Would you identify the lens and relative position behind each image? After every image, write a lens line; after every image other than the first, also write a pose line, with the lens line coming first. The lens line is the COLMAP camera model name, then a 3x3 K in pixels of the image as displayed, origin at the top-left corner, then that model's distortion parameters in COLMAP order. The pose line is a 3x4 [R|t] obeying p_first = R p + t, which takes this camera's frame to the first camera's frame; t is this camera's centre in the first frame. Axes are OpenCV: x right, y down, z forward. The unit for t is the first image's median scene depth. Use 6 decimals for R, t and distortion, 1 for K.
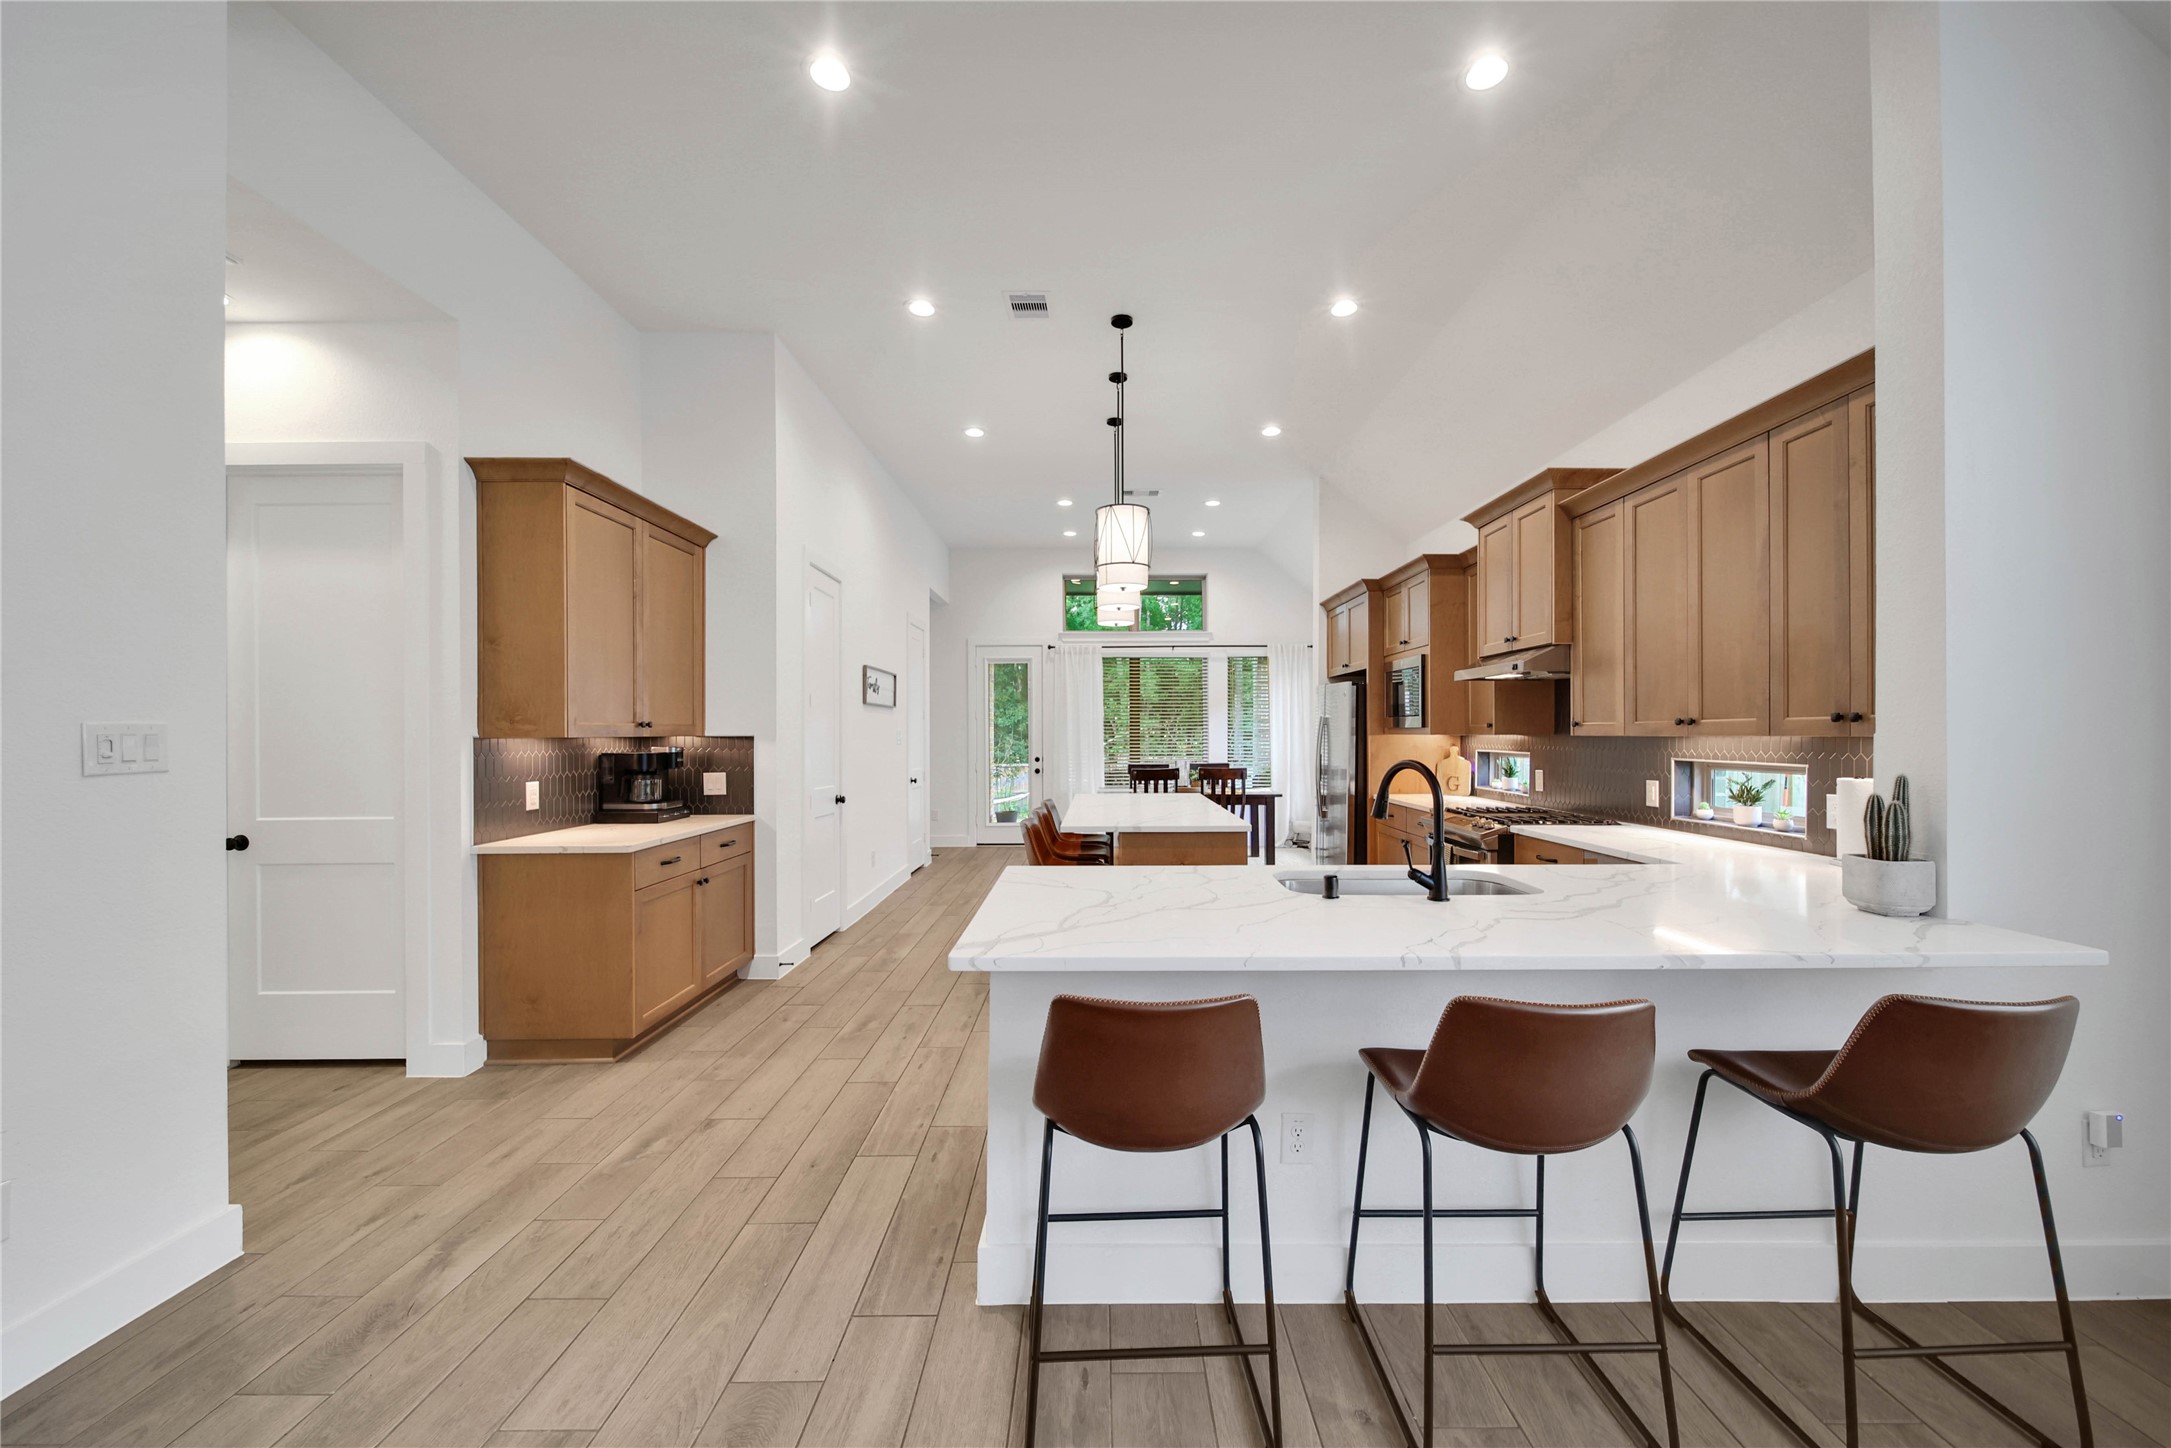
lens RADIAL K [[803.7, 0, 1093.8], [0, 803.7, 734.4], [0, 0, 1]] dist [0.000009, 0.000021]
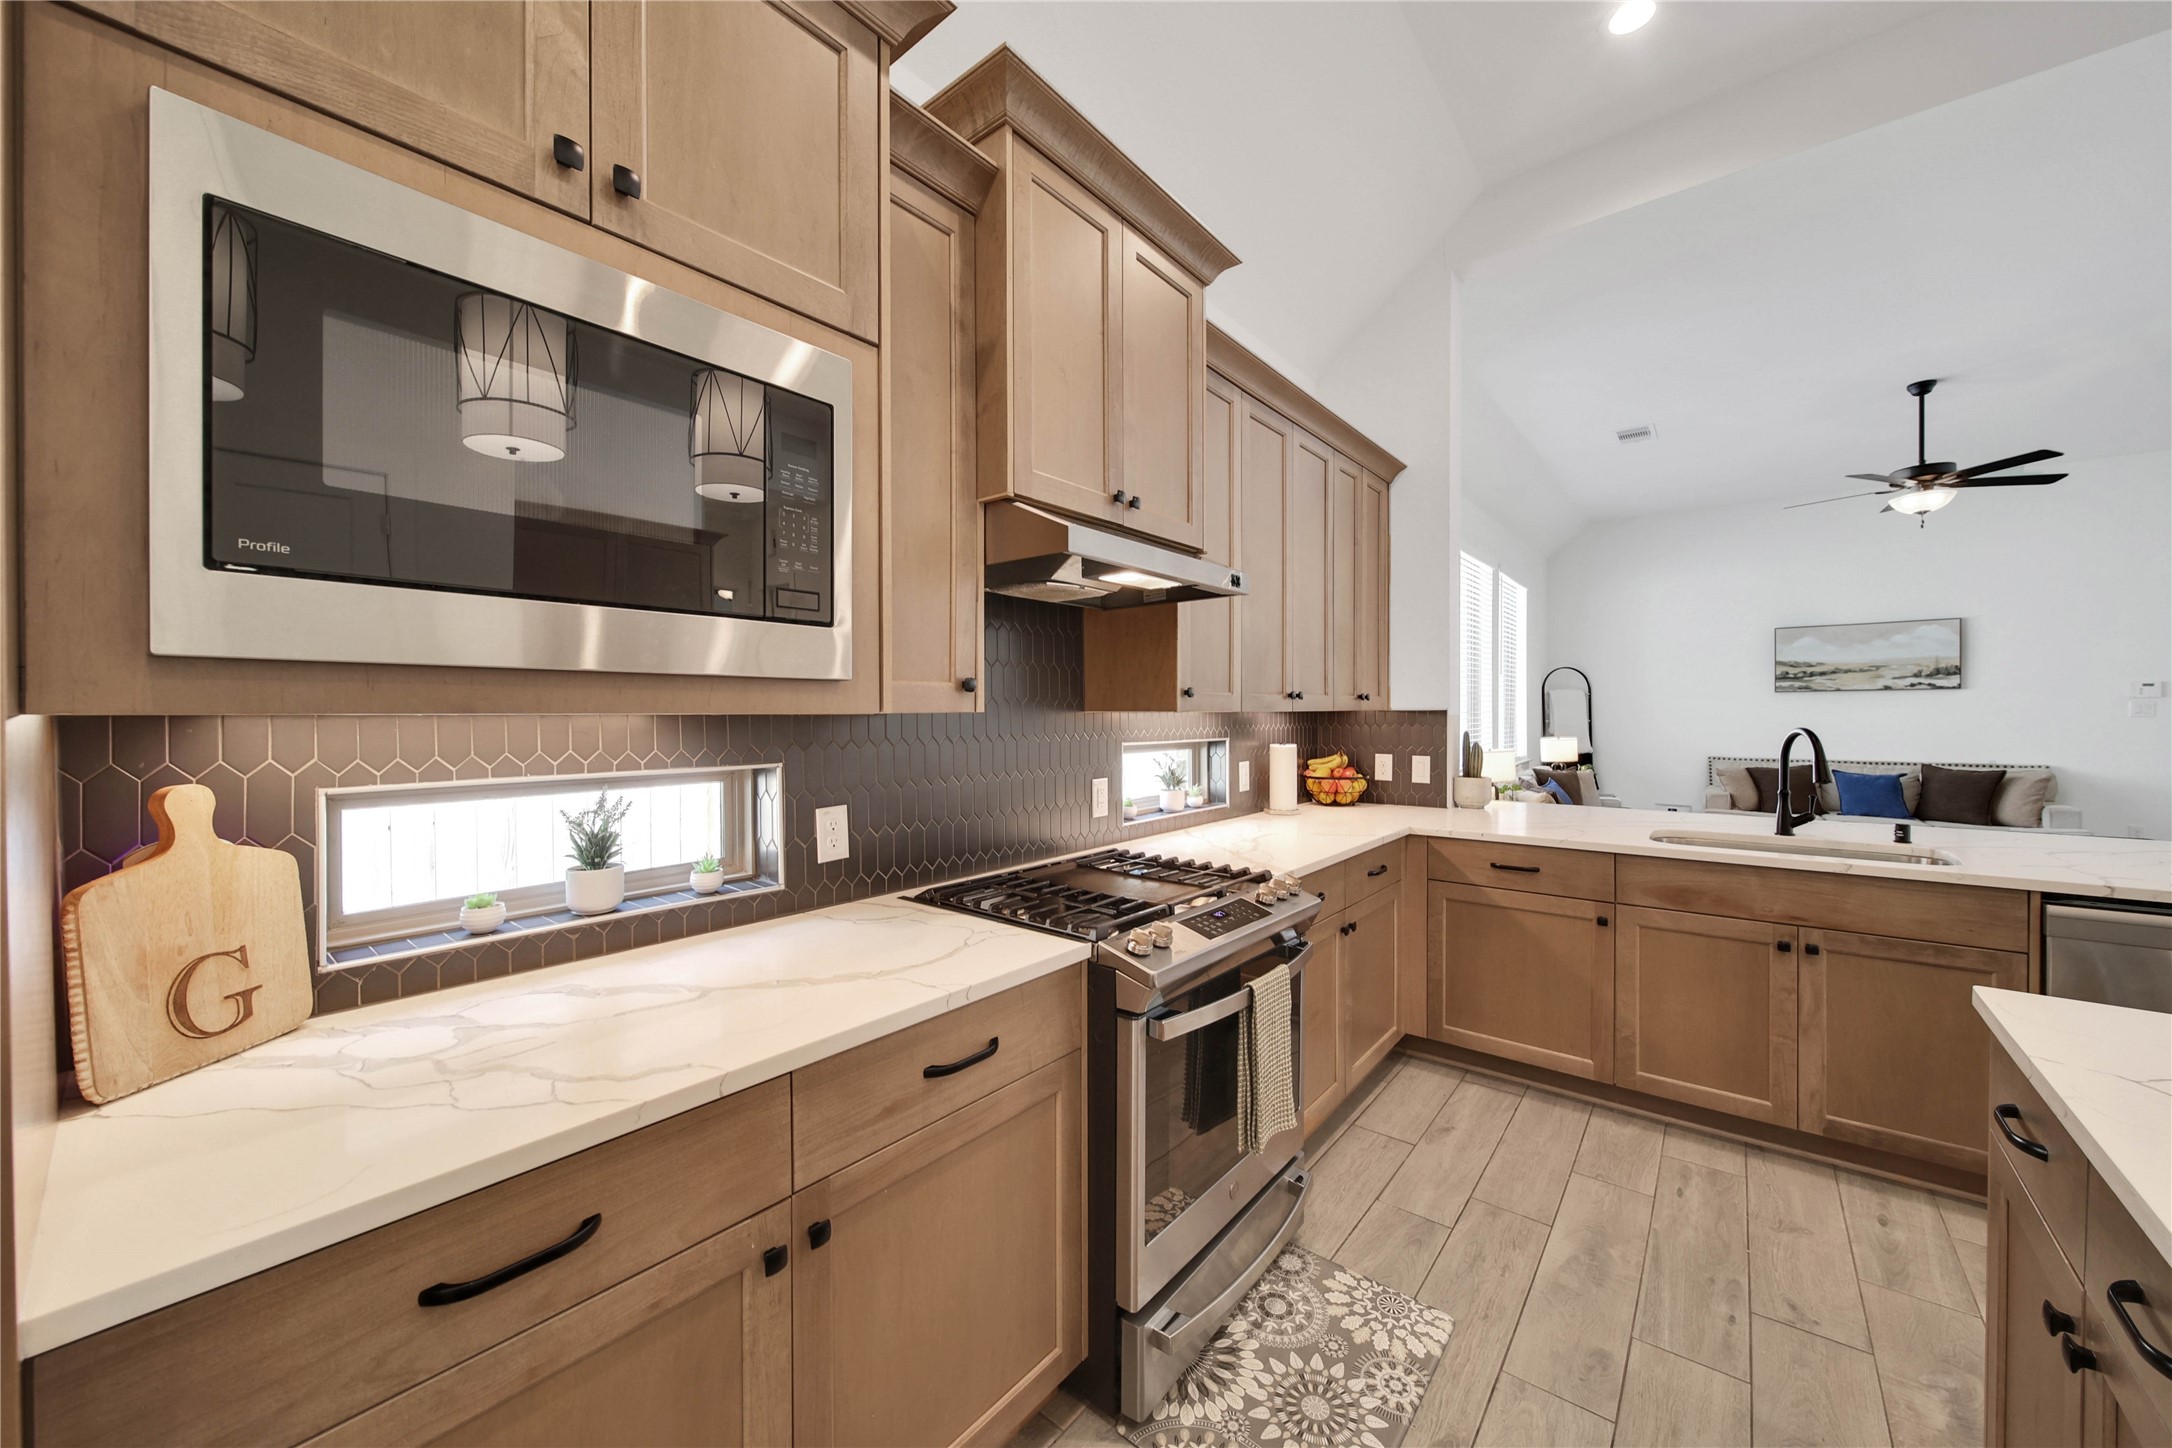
lens RADIAL K [[794.7, 0, 1092.3], [0, 794.7, 718.1], [0, 0, 1]] dist [-0.000835, -0.000248]
pose [[-0.780679, -0.002259, 0.624929, 0.254775], [0.004338, 0.999950, 0.009034, 0.000308], [-0.624918, 0.009764, -0.780630, 1.373561]]
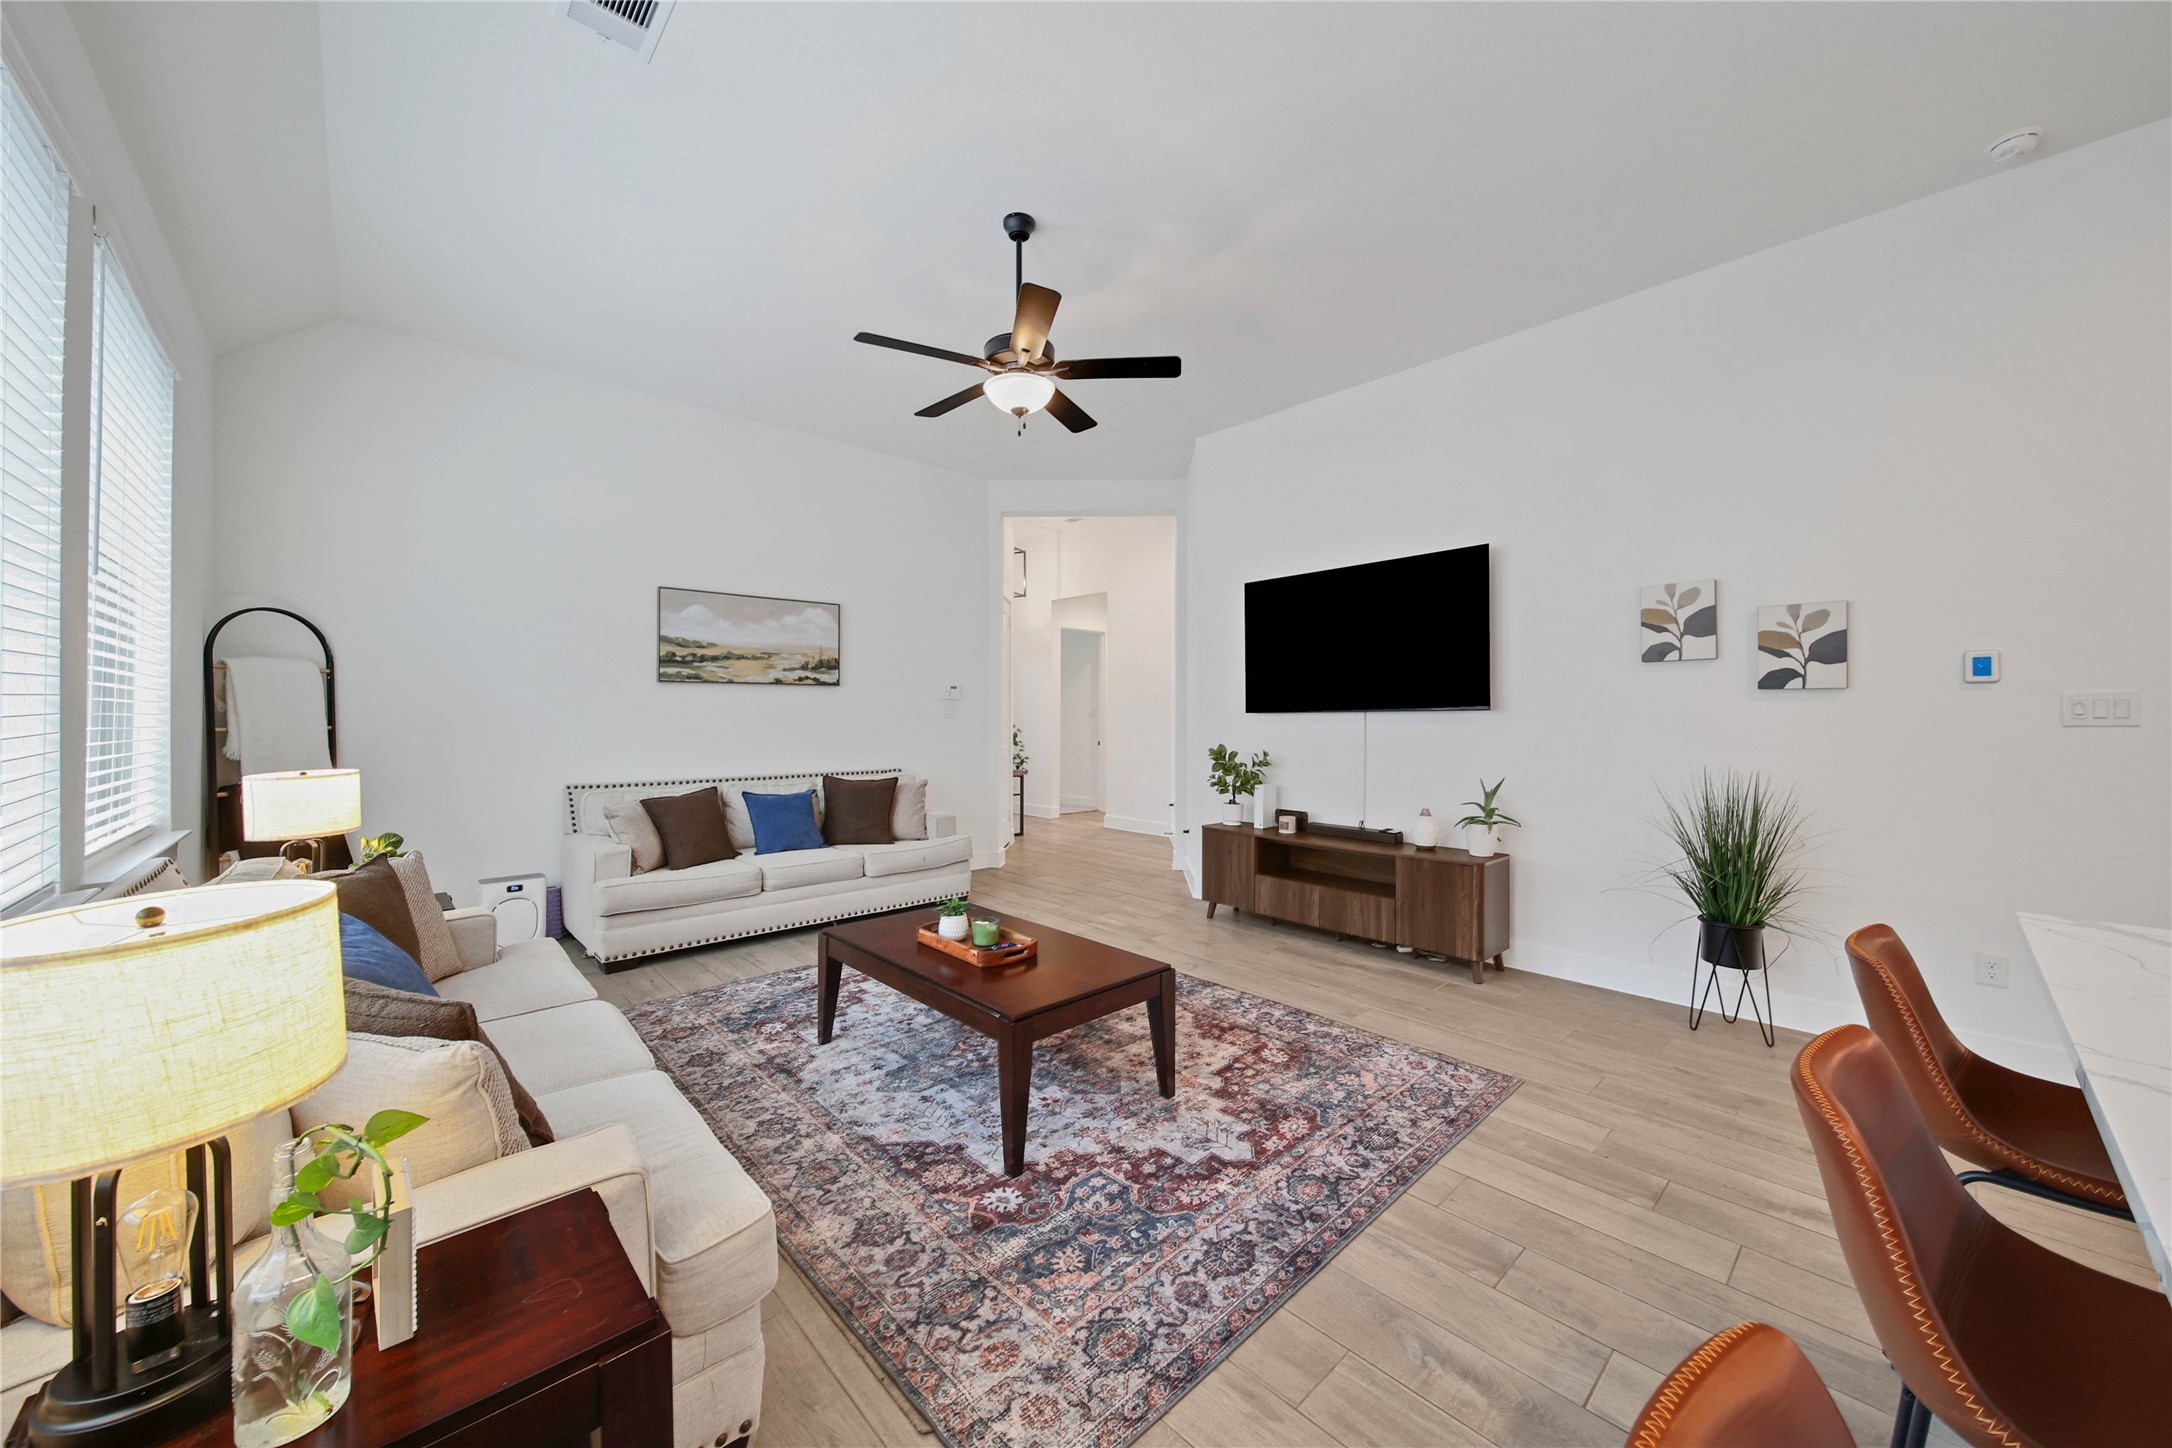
lens RADIAL K [[780.4, 0, 1094.8], [0, 780.4, 702.7], [0, 0, 1]] dist [-0.001515, -0.000664]
pose [[-0.726641, -0.011853, -0.686915, 0.494189], [-0.001111, 0.999870, -0.016078, 0.014014], [0.687016, -0.010920, -0.726560, 0.354474]]
